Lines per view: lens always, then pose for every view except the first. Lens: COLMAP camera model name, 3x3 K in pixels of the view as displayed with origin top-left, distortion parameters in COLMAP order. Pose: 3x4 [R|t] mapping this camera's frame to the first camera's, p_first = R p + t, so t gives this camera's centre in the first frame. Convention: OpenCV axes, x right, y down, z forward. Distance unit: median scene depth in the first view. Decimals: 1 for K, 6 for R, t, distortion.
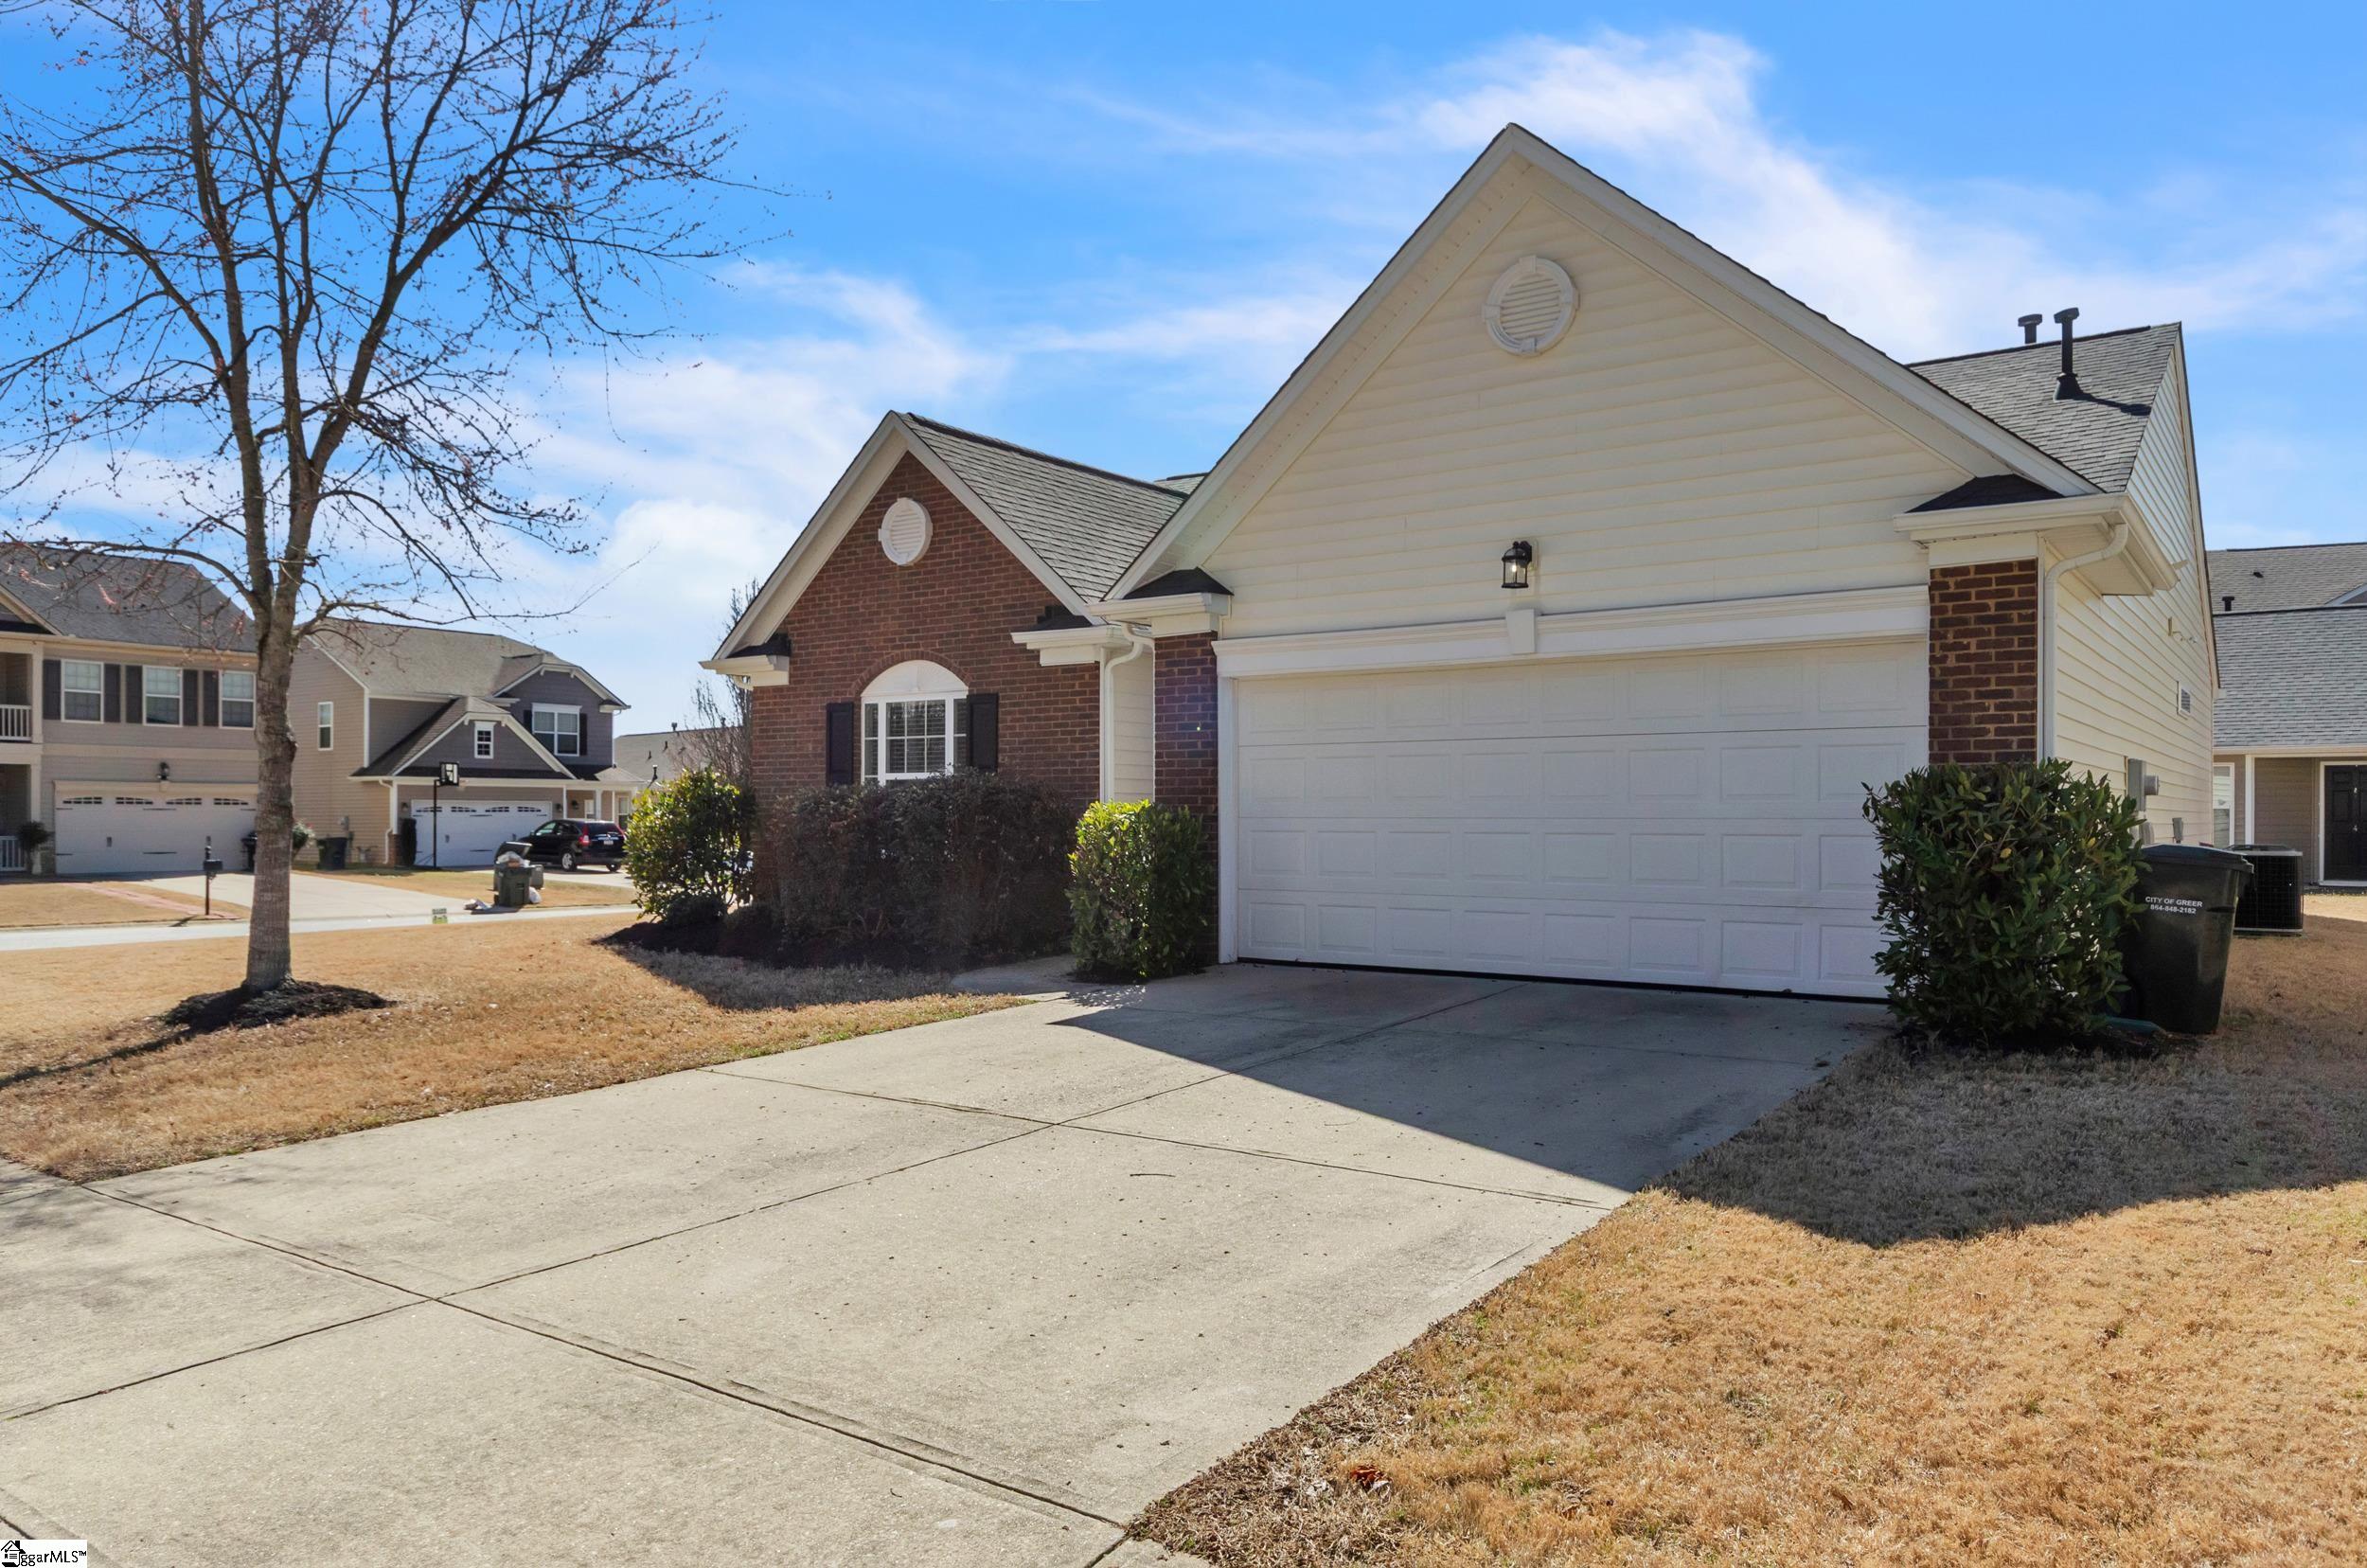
lens RADIAL K [[1583.3, 0, 1183.5], [0, 1583.3, 784.0], [0, 0, 1]] dist [0.003083, 0.001687]
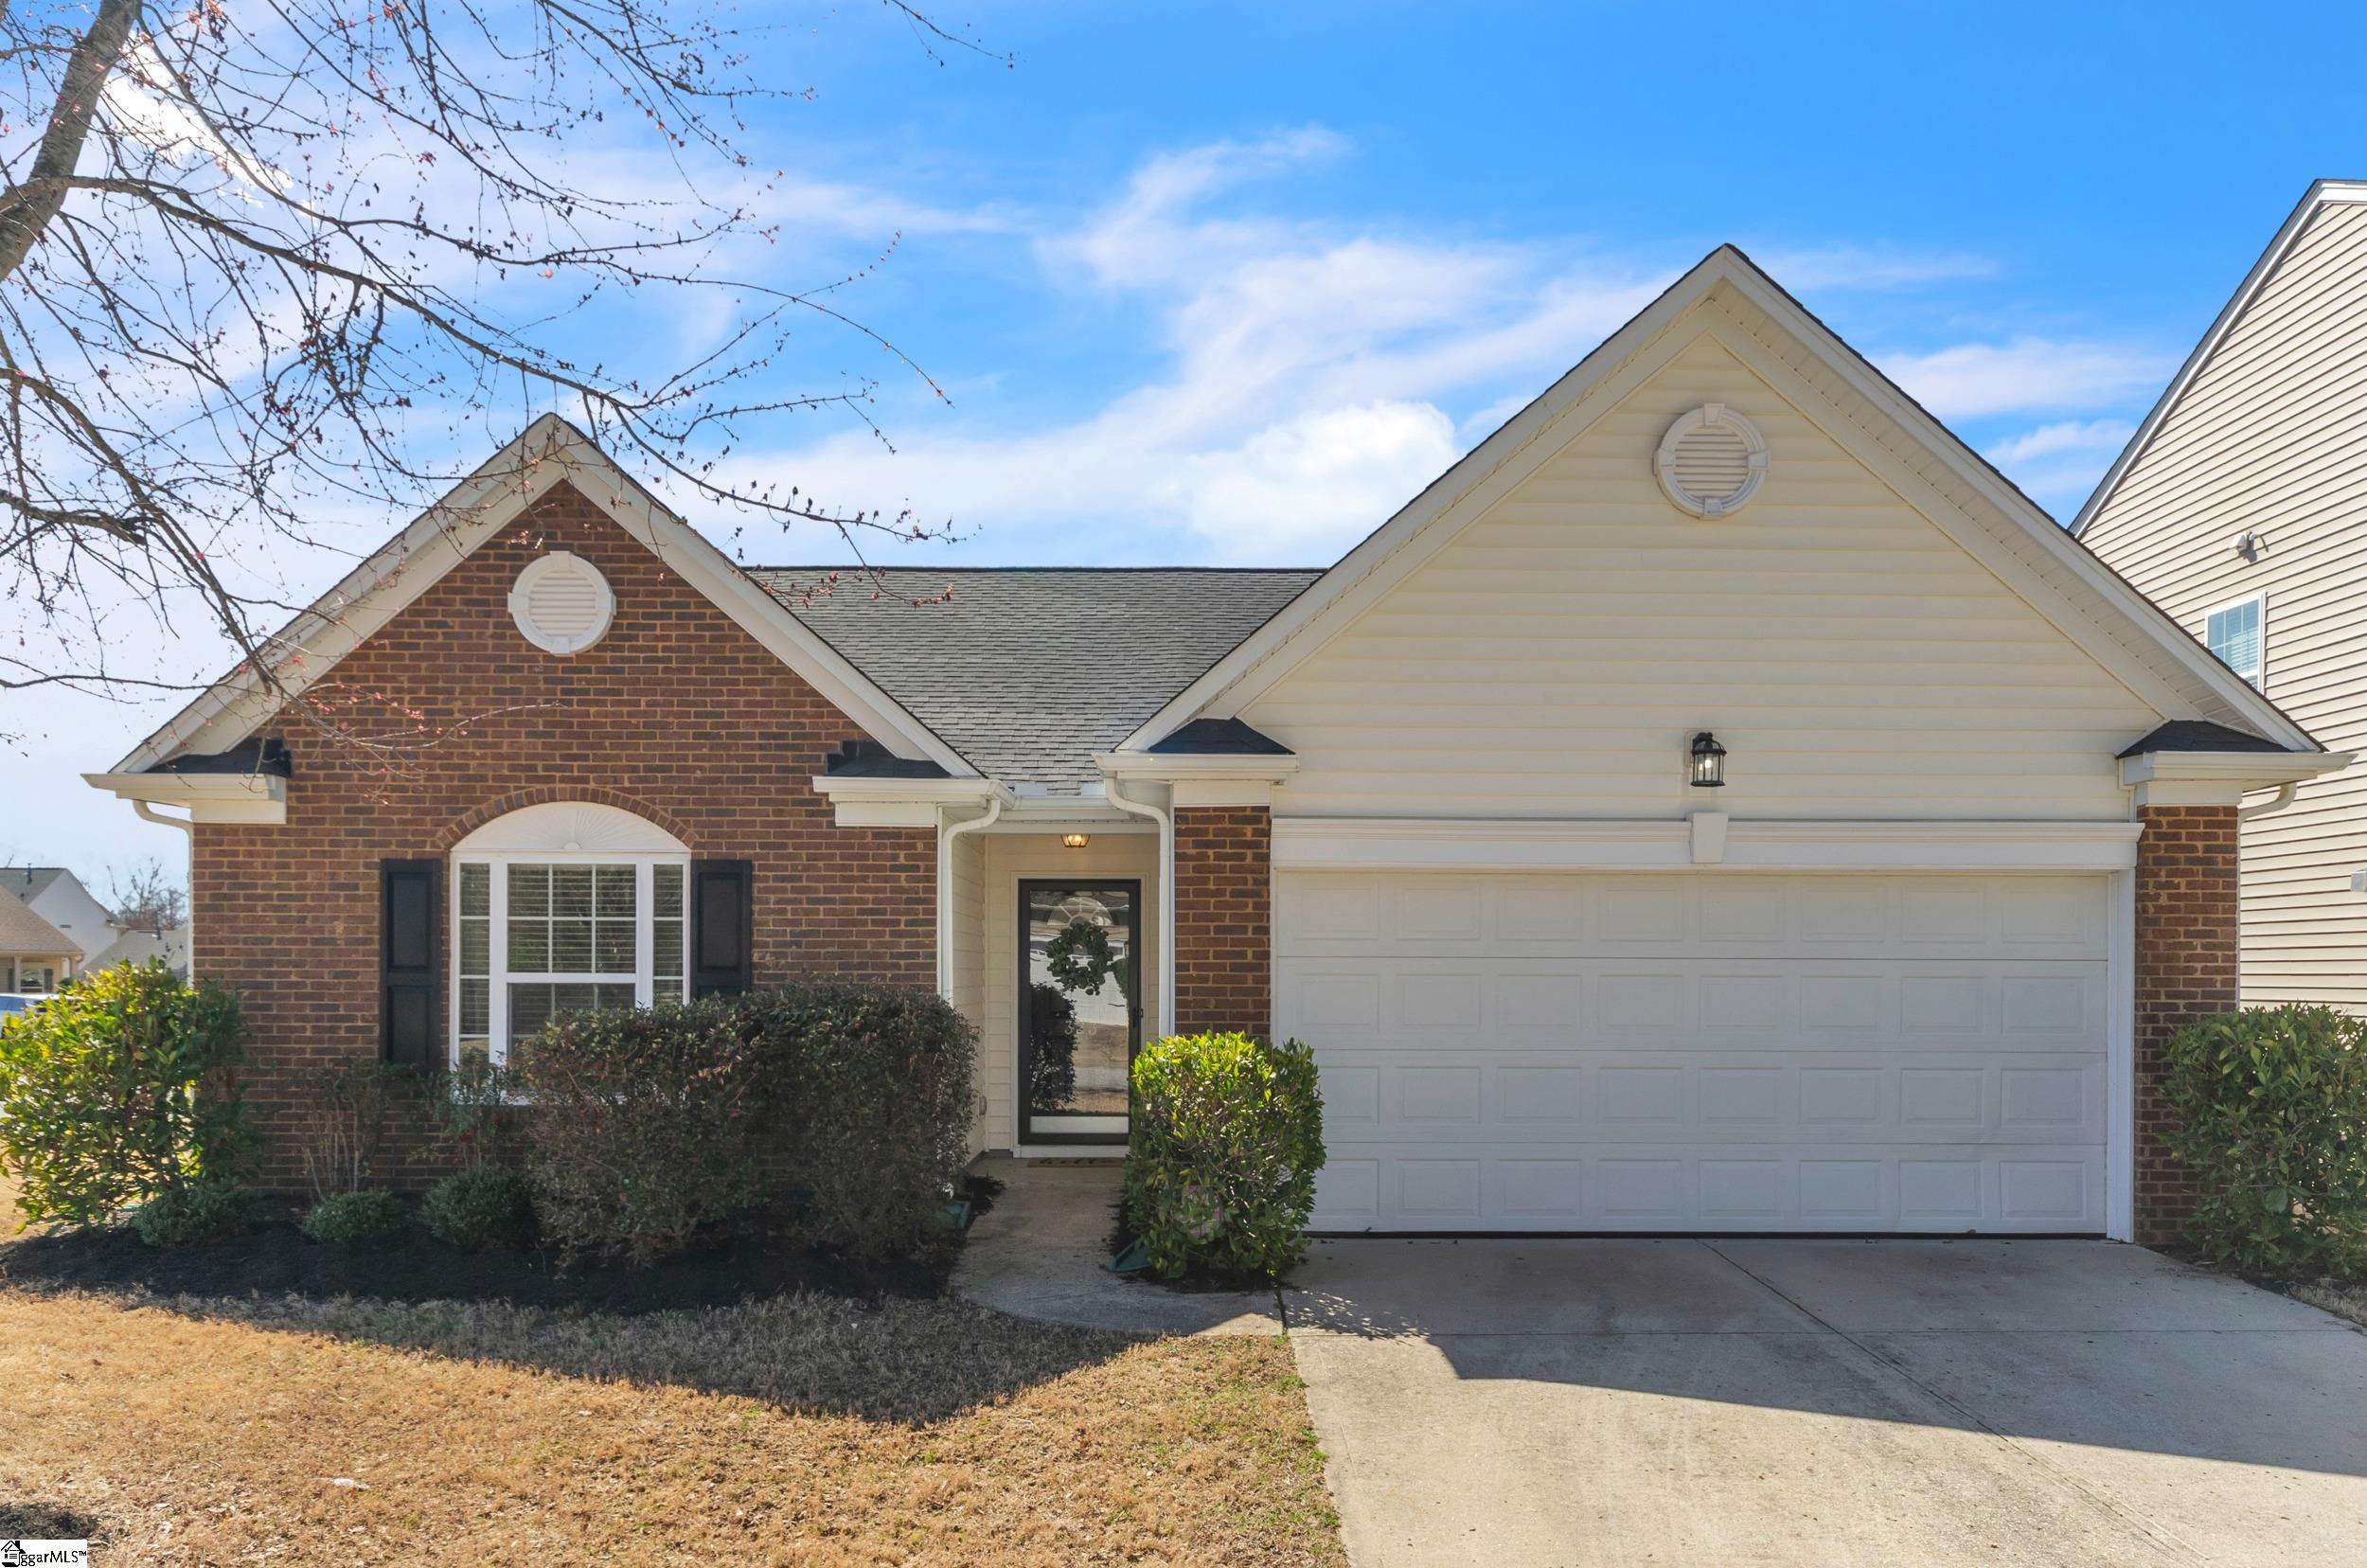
lens RADIAL K [[1648.3, 0, 1170.6], [0, 1648.3, 968.3], [0, 0, 1]] dist [0.000238, -0.000231]
pose [[0.805741, 0.004990, 0.592246, -0.480855], [-0.014999, 0.999816, 0.011982, -0.026932], [-0.592077, -0.018538, 0.805668, 0.386745]]
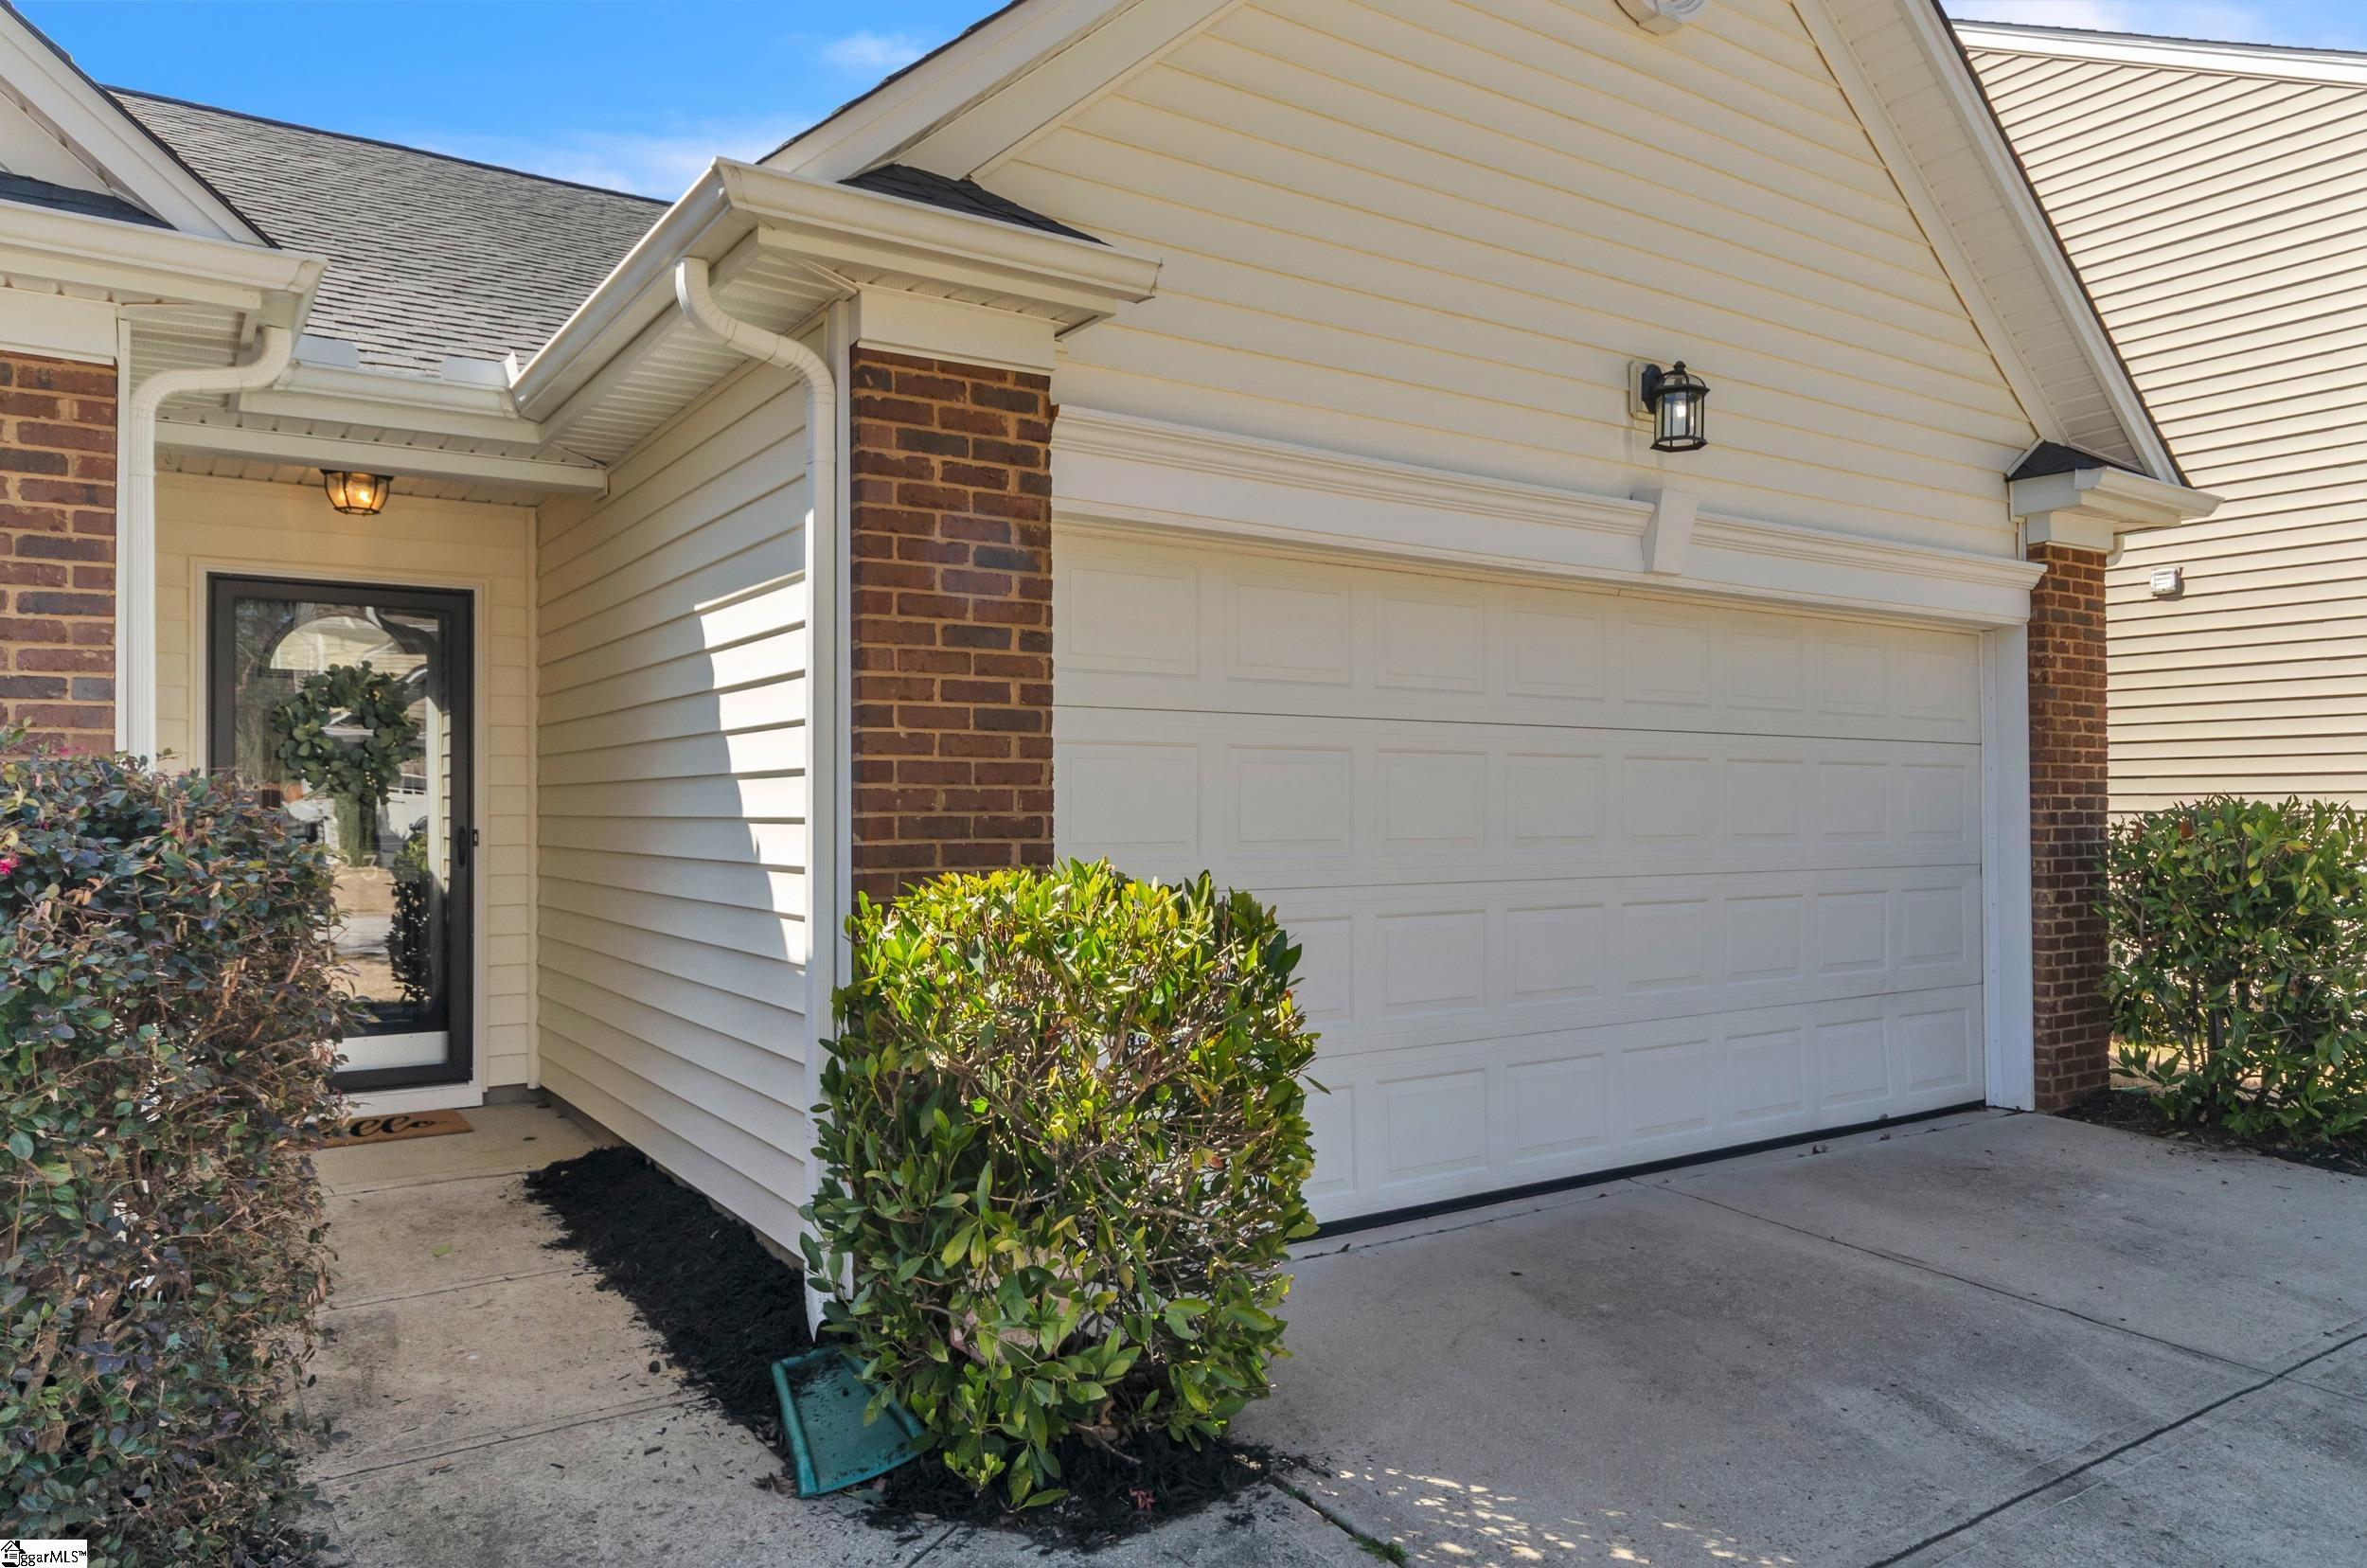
lens RADIAL K [[1583.3, 0, 1183.5], [0, 1583.3, 784.0], [0, 0, 1]] dist [0.003083, 0.001687]
pose [[0.340415, 0.015377, 0.940150, -0.299990], [-0.017009, 0.999803, -0.010194, -0.002036], [-0.940121, -0.012521, 0.340610, 0.840000]]
